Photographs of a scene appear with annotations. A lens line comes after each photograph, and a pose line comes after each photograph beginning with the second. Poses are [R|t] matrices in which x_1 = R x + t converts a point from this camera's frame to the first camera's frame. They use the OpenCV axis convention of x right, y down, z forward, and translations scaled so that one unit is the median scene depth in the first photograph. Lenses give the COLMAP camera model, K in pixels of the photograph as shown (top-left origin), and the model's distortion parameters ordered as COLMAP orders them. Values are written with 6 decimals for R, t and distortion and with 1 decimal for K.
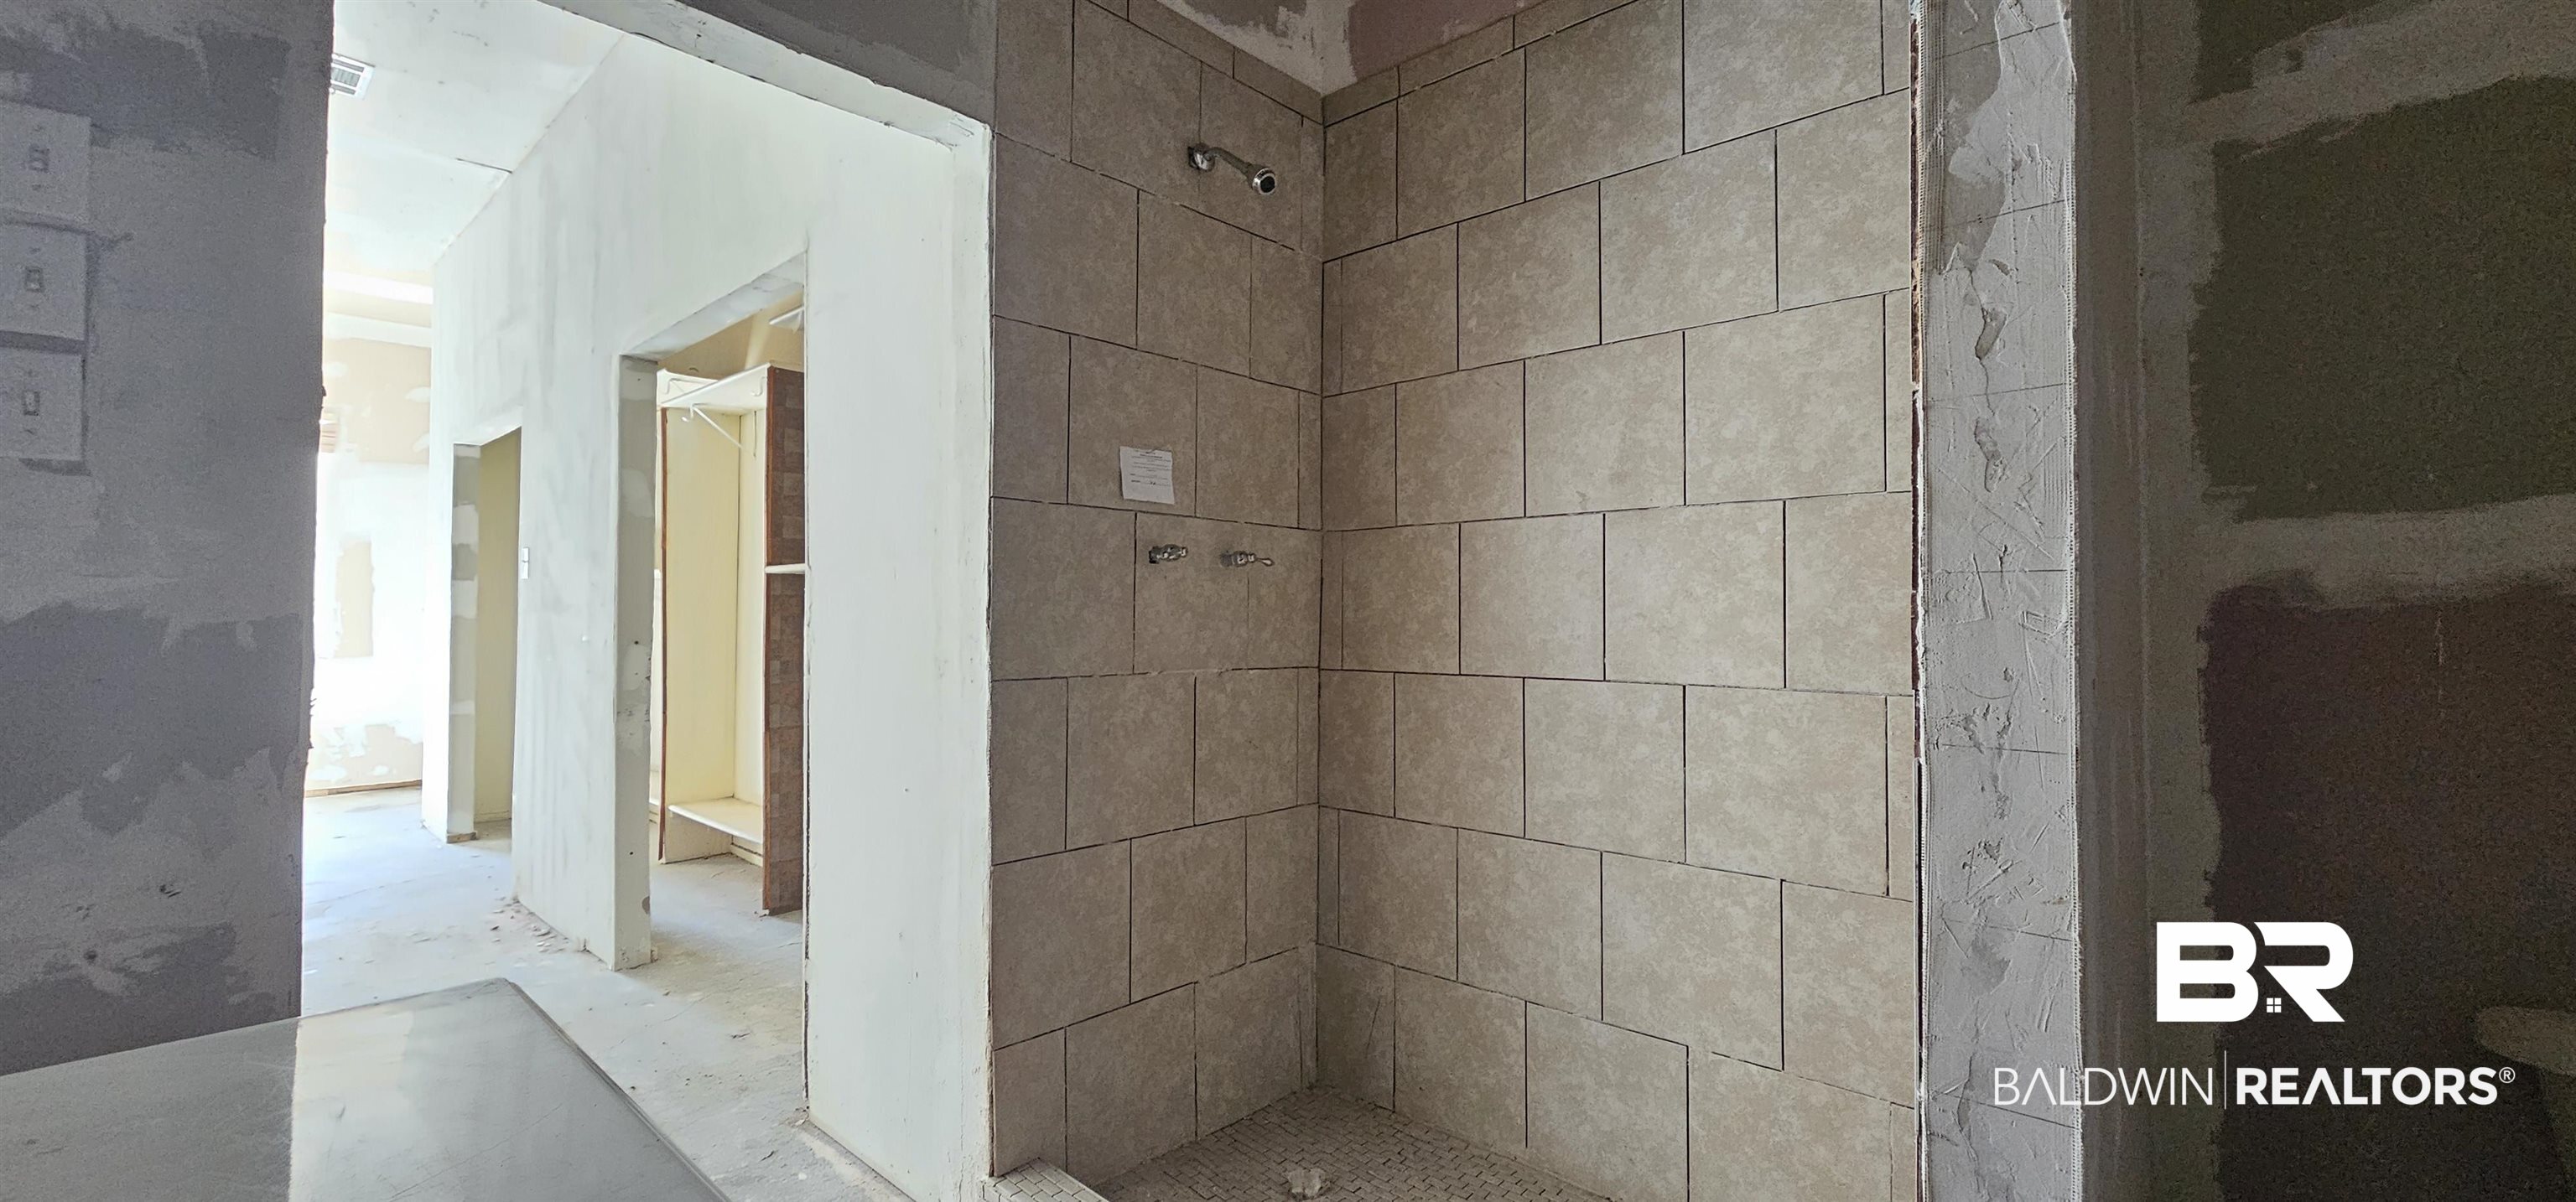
lens RADIAL K [[1055.4, 0, 1280.3], [0, 1055.4, 593.0], [0, 0, 1]] dist [-0.001122, 0.001298]
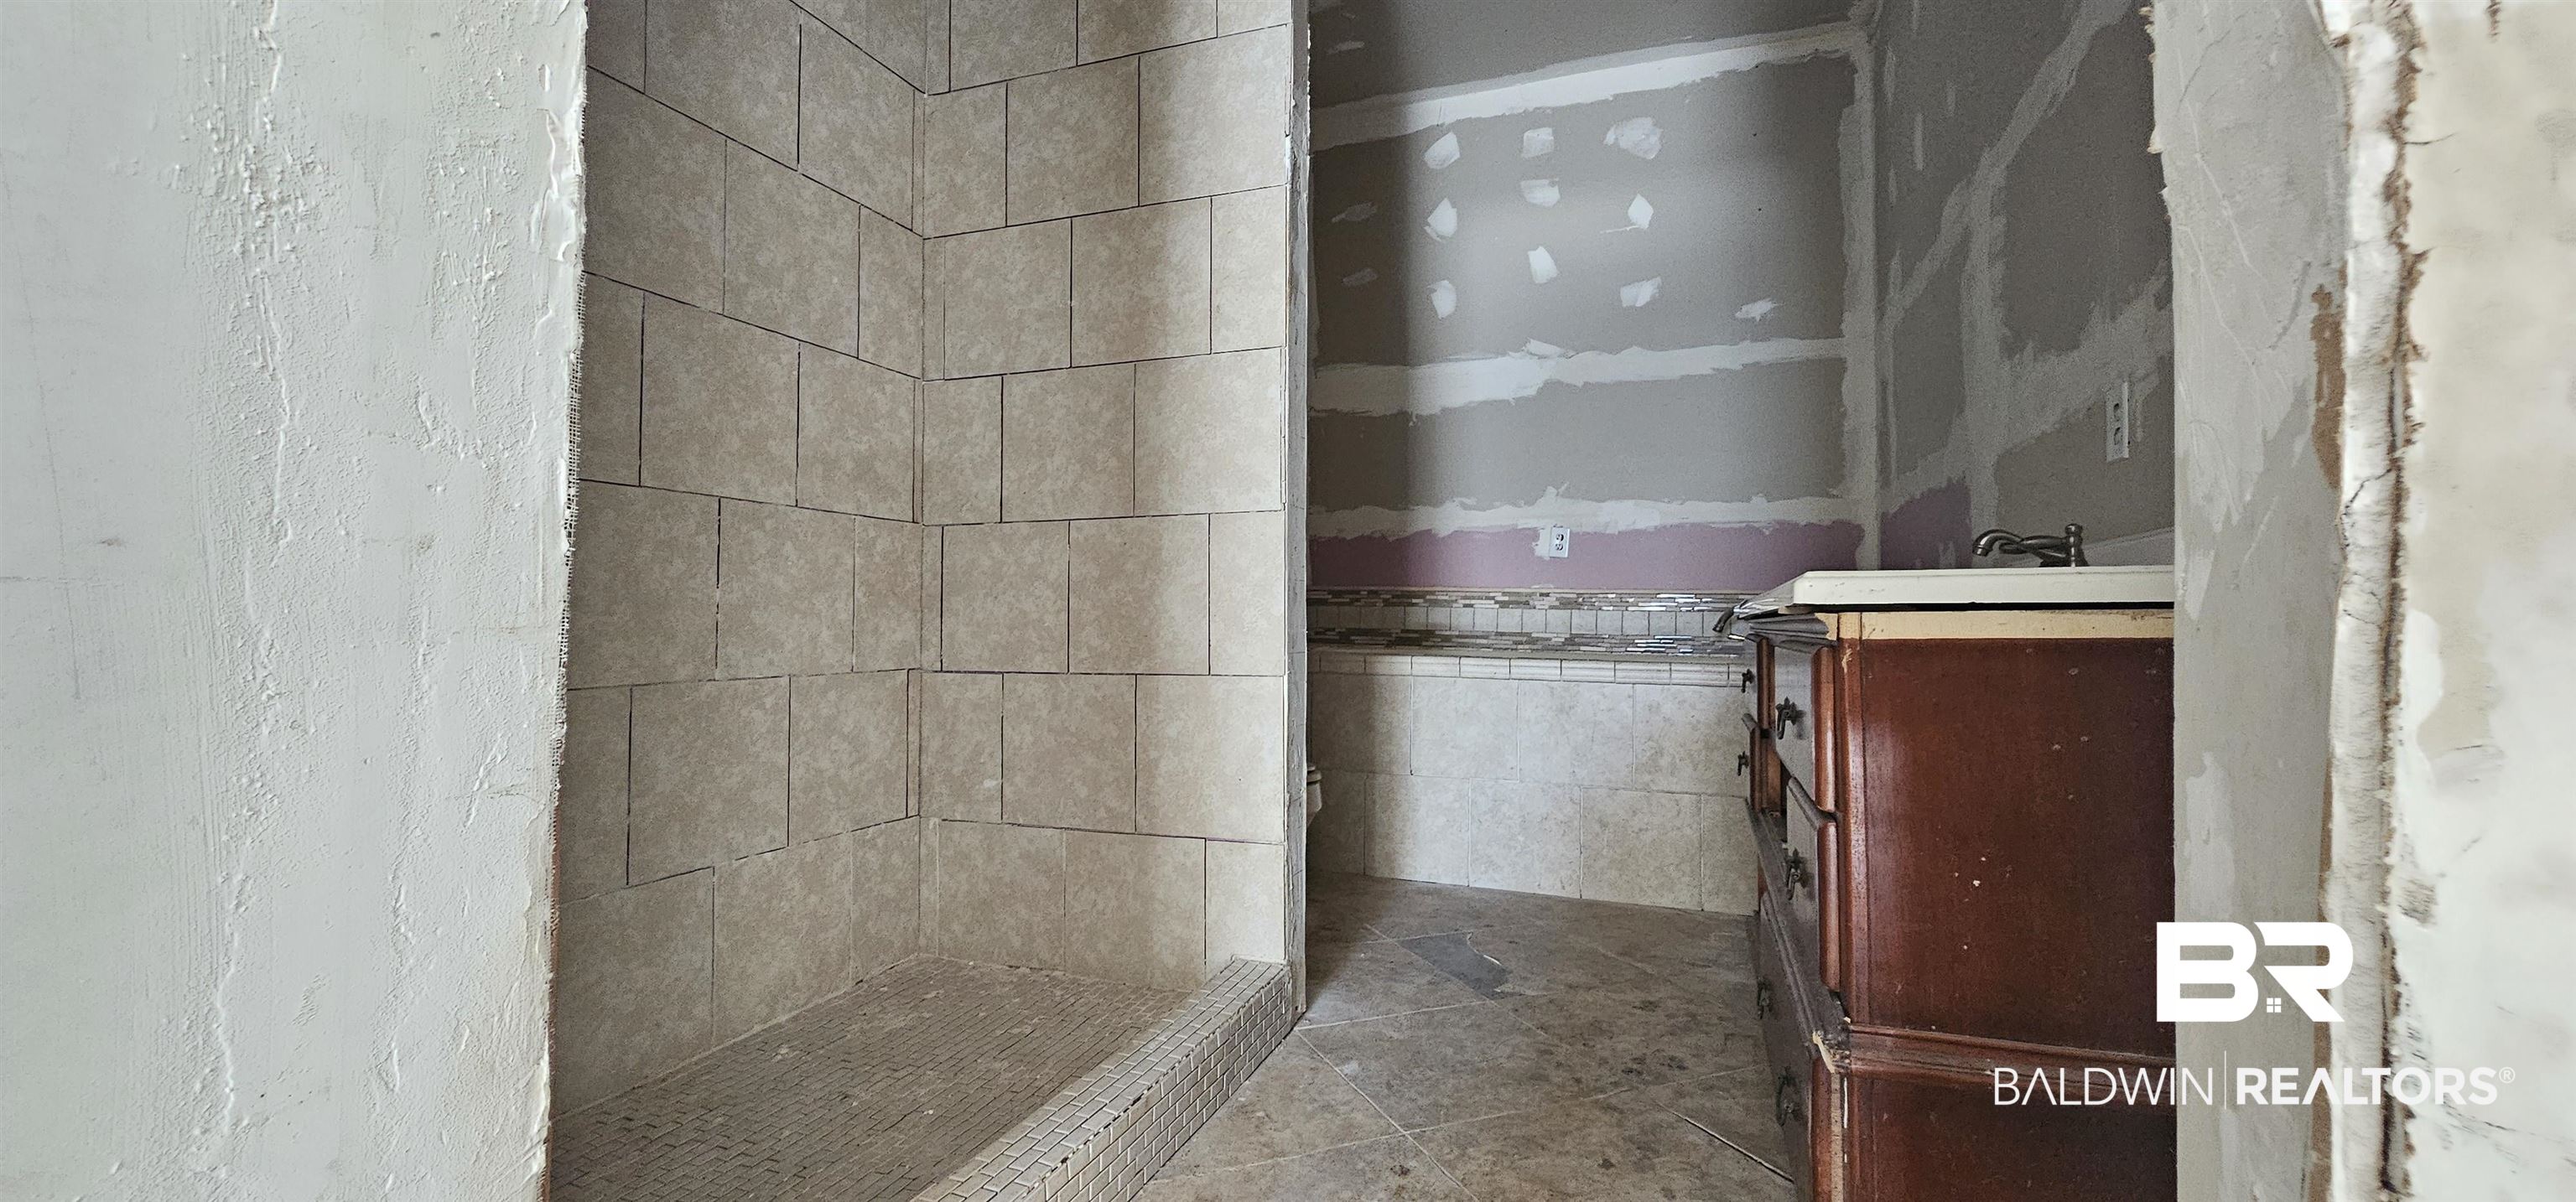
lens RADIAL K [[1055.4, 0, 1276.4], [0, 1055.4, 592.6], [0, 0, 1]] dist [-0.001122, 0.001298]
pose [[-0.365822, 0.020490, 0.930459, -1.490340], [-0.026461, 0.999124, -0.032406, 0.404057], [-0.930309, -0.036476, -0.364959, 1.831102]]
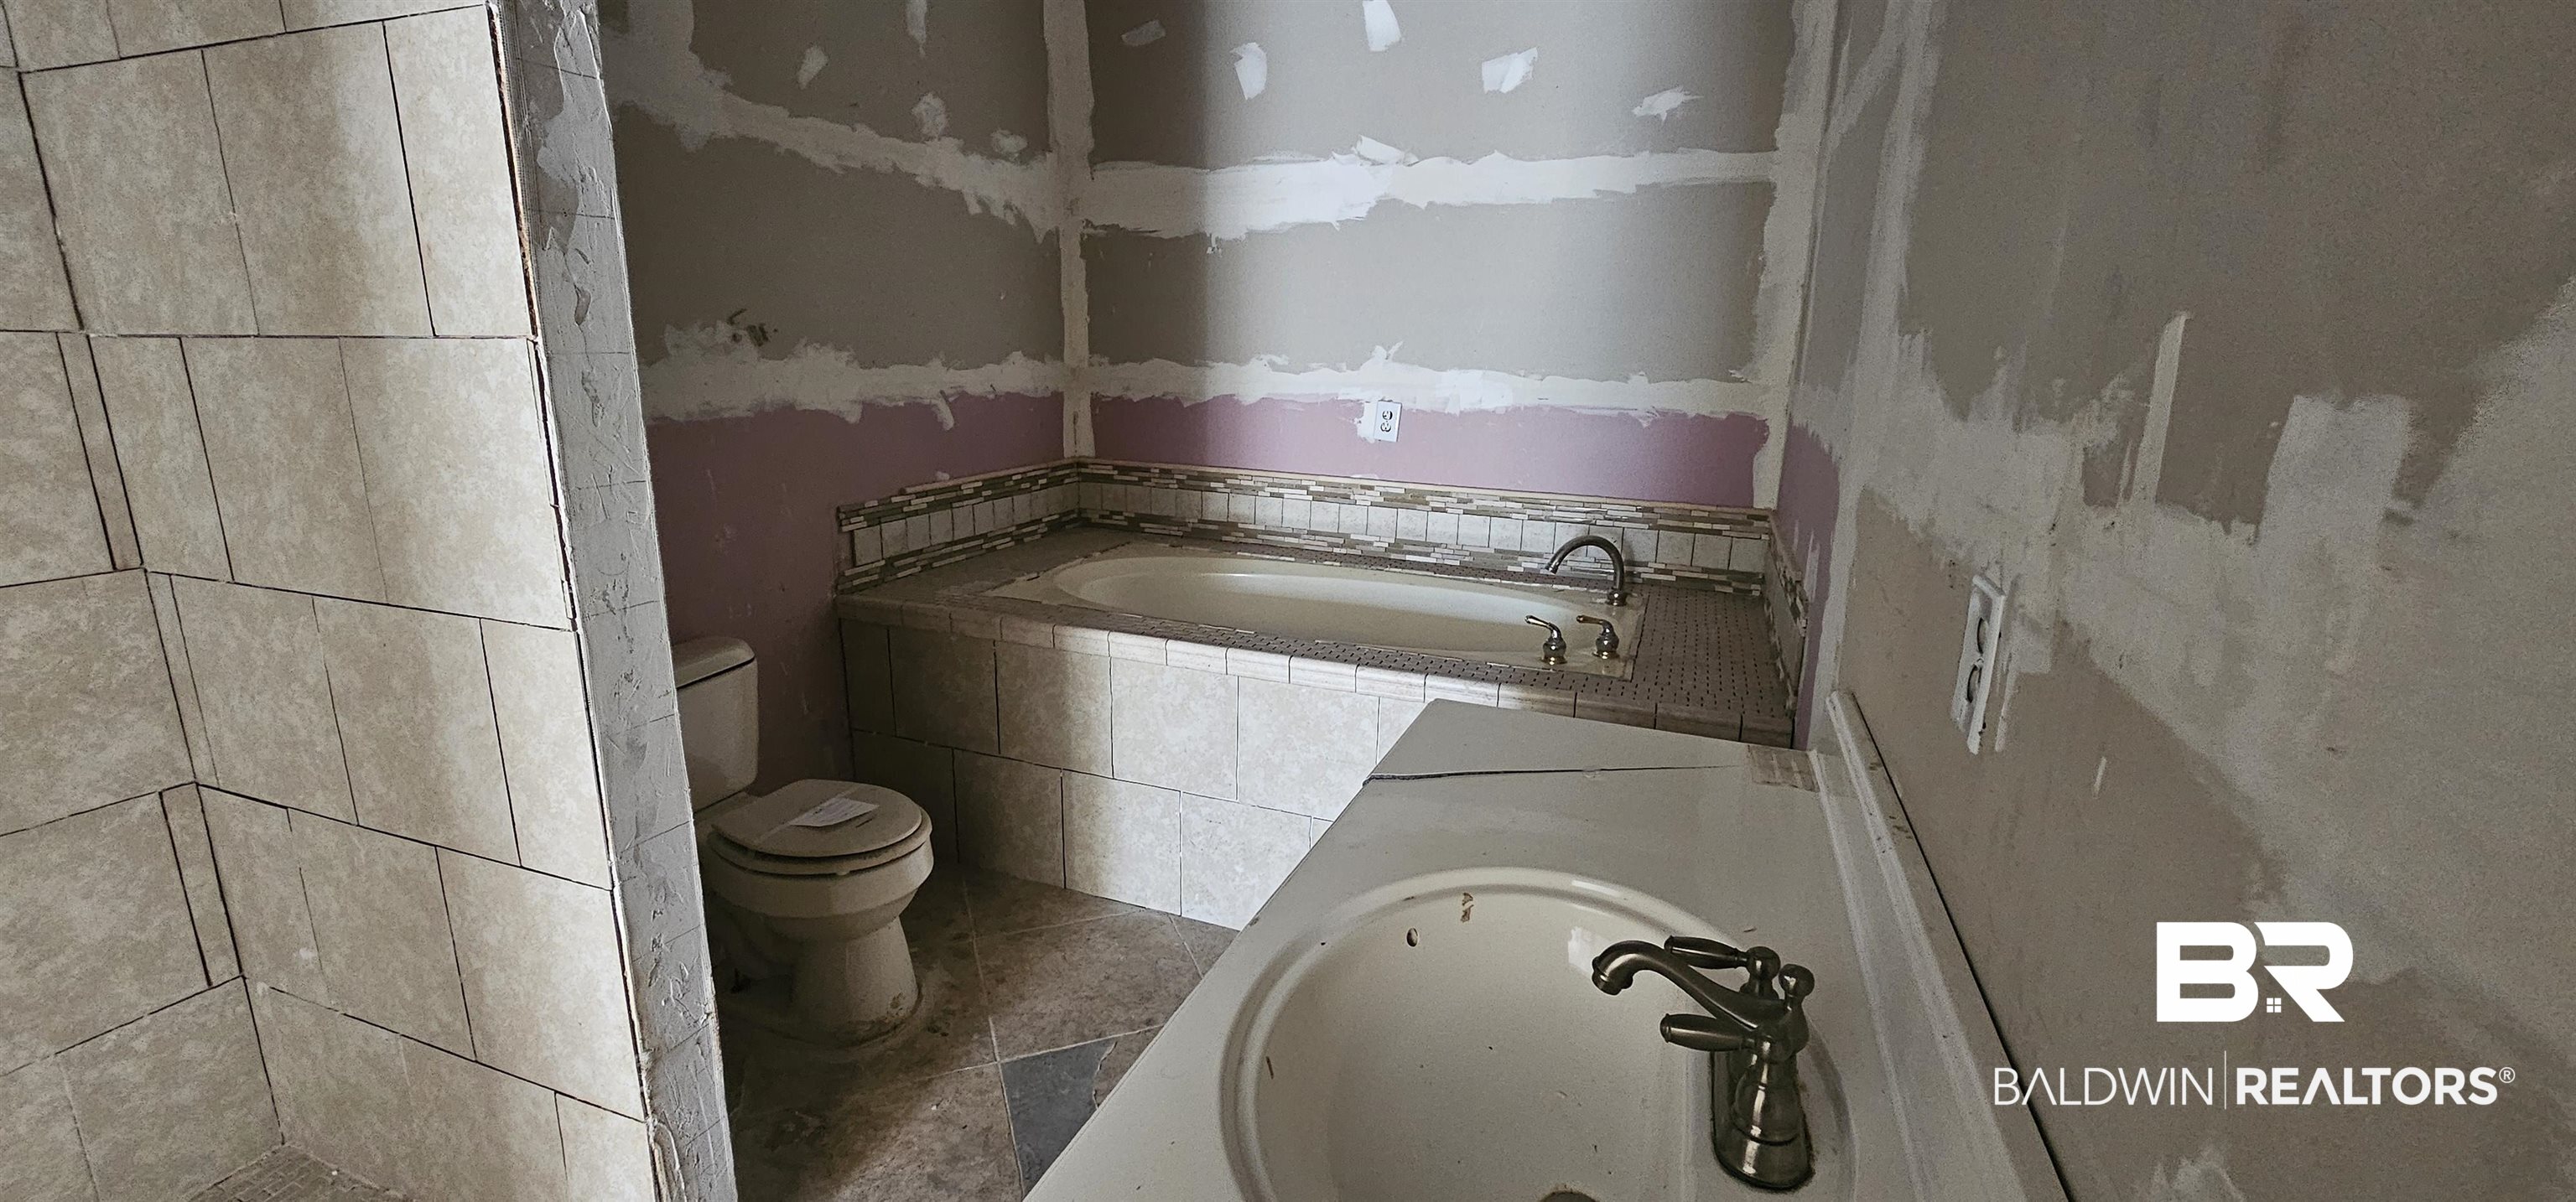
lens RADIAL K [[1055.4, 0, 1276.0], [0, 1055.4, 596.7], [0, 0, 1]] dist [-0.001122, 0.001298]
pose [[-0.355540, -0.223403, 0.907569, -0.889087], [-0.035452, 0.973539, 0.225754, -0.212428], [-0.933988, 0.048089, -0.354052, 0.646068]]
